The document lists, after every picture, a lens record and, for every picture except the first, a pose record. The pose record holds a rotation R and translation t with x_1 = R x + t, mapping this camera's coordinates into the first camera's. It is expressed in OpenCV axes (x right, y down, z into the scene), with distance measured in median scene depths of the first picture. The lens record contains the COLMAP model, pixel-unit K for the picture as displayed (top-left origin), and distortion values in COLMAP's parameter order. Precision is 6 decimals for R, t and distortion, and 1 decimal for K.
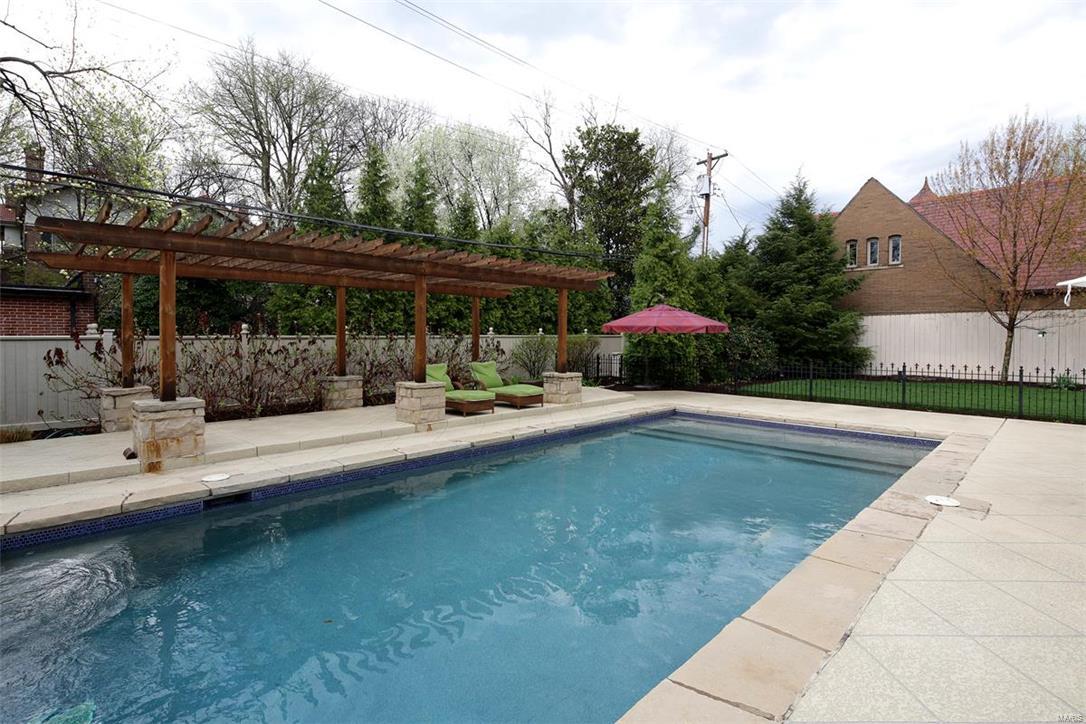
lens RADIAL K [[533.2, 0, 543.0], [0, 533.2, 362.0], [0, 0, 1]] dist [0.000698, 0.000089]
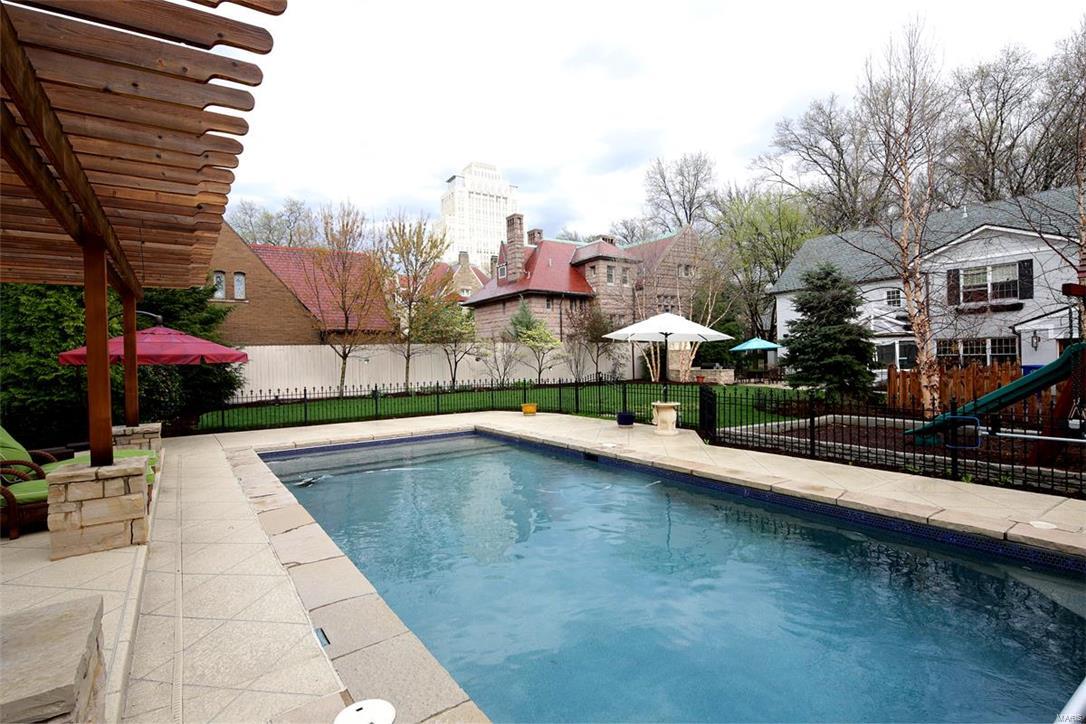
lens RADIAL K [[533.2, 0, 543.0], [0, 533.2, 362.0], [0, 0, 1]] dist [0.000698, 0.000089]
pose [[0.141210, -0.010239, 0.989927, -0.364108], [0.067793, 0.997699, 0.000649, -0.016705], [-0.987656, 0.067019, 0.141579, 0.281957]]
